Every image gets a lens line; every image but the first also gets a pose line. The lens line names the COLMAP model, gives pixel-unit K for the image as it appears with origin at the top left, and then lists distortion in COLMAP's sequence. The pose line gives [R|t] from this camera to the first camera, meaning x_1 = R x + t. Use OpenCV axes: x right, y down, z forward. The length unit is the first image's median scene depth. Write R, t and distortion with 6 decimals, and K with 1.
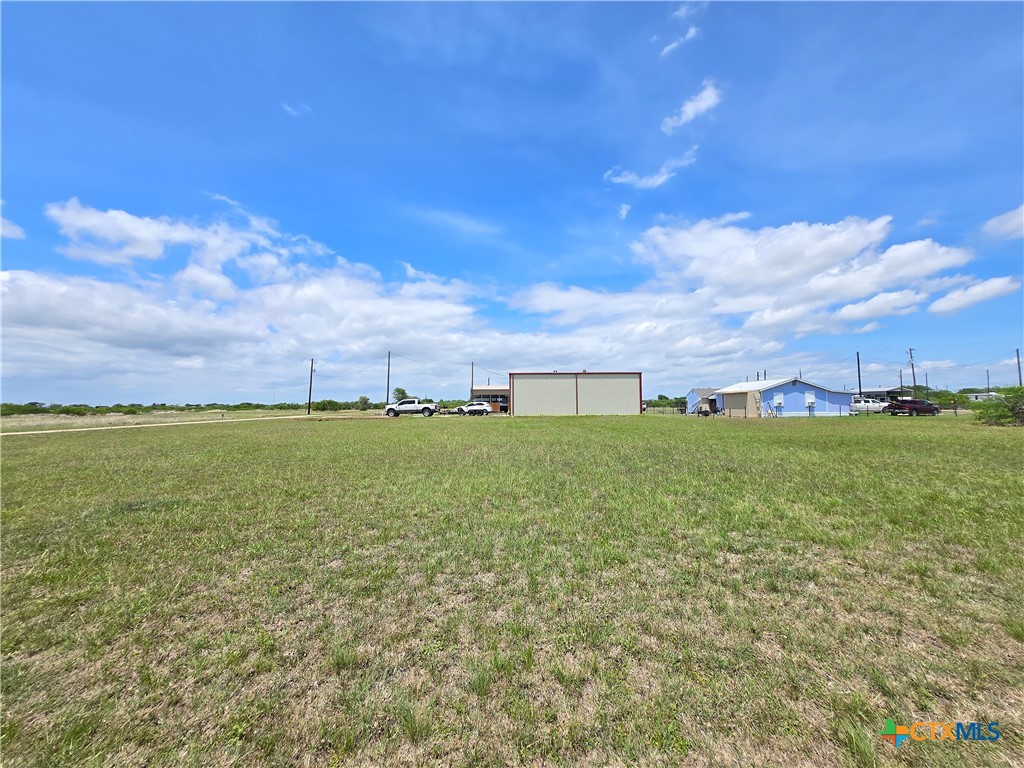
lens RADIAL K [[405.2, 0, 515.0], [0, 405.2, 377.2], [0, 0, 1]] dist [0.000296, 0.000085]
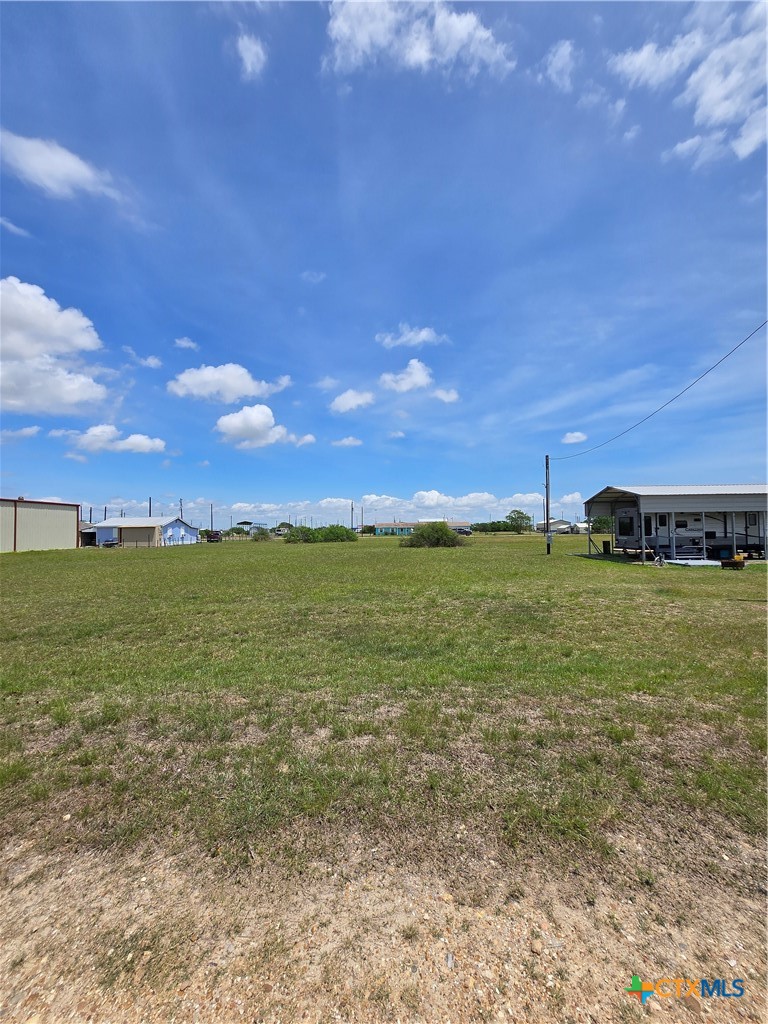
lens RADIAL K [[405.2, 0, 367.0], [0, 405.2, 504.5], [0, 0, 1]] dist [0.000296, 0.000085]
pose [[0.032981, 0.068060, 0.997136, -0.670824], [-0.055386, 0.996270, -0.066169, 0.014424], [-0.997920, -0.053045, 0.036628, 0.292881]]
